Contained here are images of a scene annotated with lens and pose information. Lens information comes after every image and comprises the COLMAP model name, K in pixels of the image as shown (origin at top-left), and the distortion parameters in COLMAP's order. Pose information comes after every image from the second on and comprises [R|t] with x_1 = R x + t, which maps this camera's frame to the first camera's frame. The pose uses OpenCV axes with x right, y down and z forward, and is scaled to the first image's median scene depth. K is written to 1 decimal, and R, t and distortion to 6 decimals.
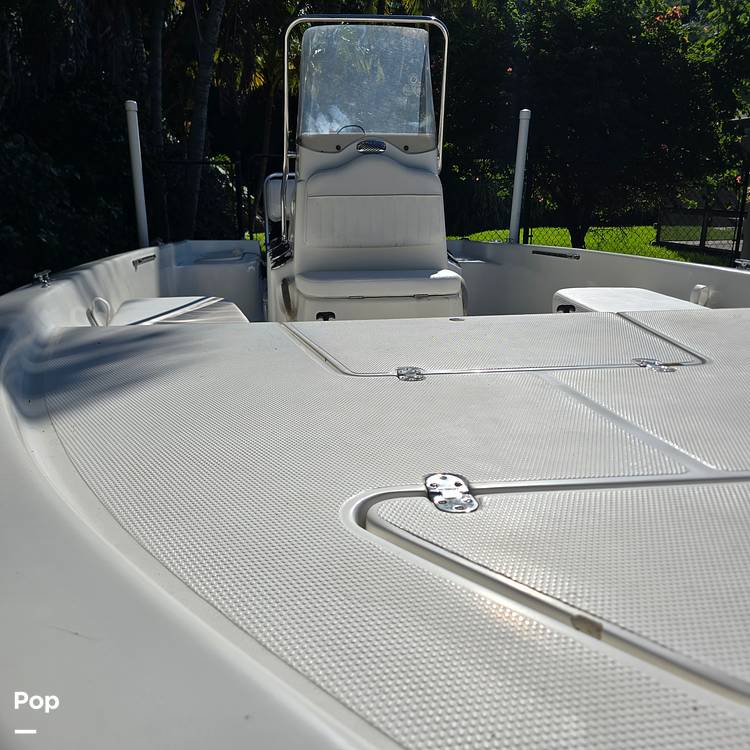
lens RADIAL K [[636.5, 0, 375.2], [0, 636.5, 390.0], [0, 0, 1]] dist [0.043910, -0.031400]
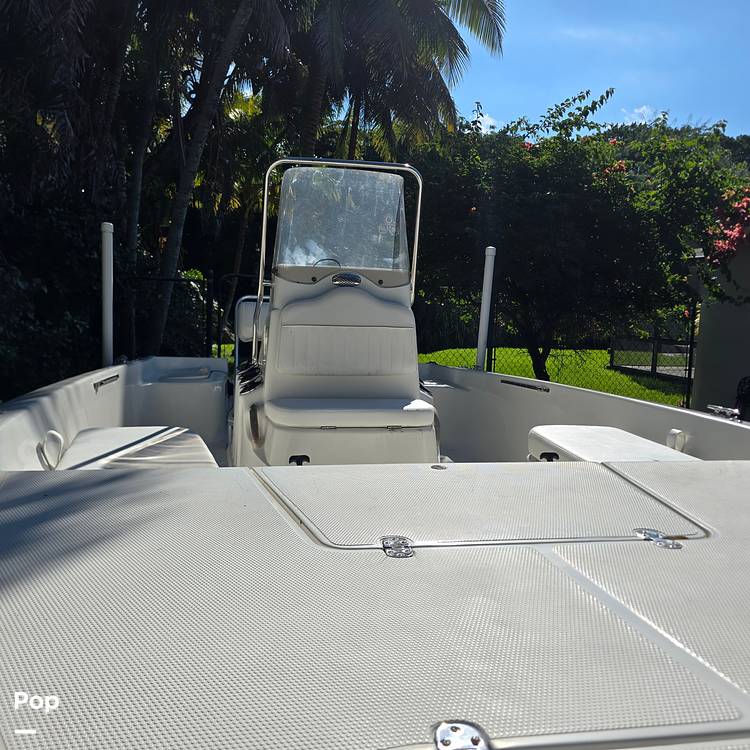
lens RADIAL K [[637.5, 0, 377.2], [0, 637.5, 391.8], [0, 0, 1]] dist [0.069377, -0.069615]
pose [[0.997856, 0.028931, 0.058709, -0.010993], [-0.018517, 0.985140, -0.170750, -0.029047], [-0.062776, 0.169297, 0.983564, 0.025839]]
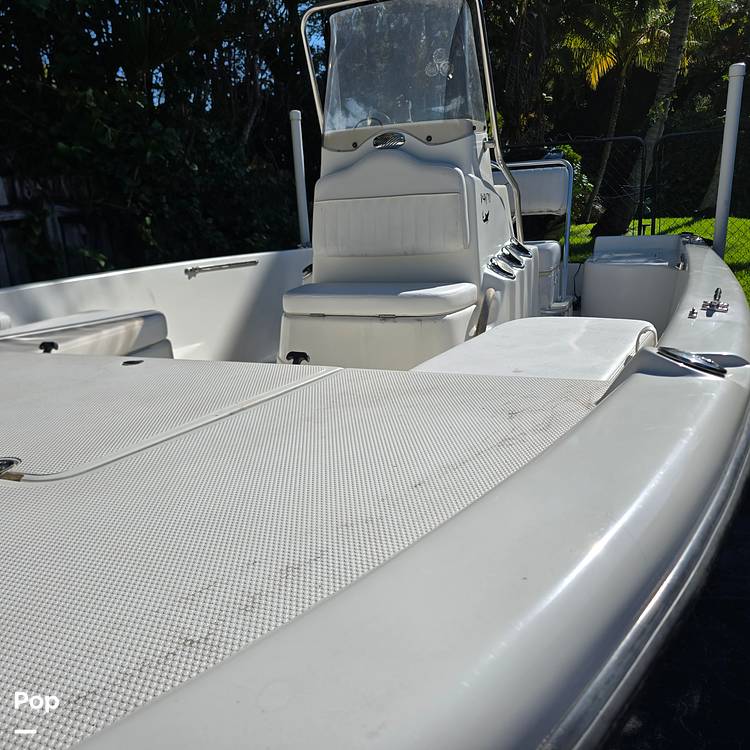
lens RADIAL K [[636.5, 0, 375.2], [0, 636.5, 390.0], [0, 0, 1]] dist [0.043910, -0.031400]
pose [[0.872576, 0.102744, -0.477551, 0.395060], [-0.096625, 0.994616, 0.037438, -0.068162], [0.478826, 0.013476, 0.877806, 0.214004]]
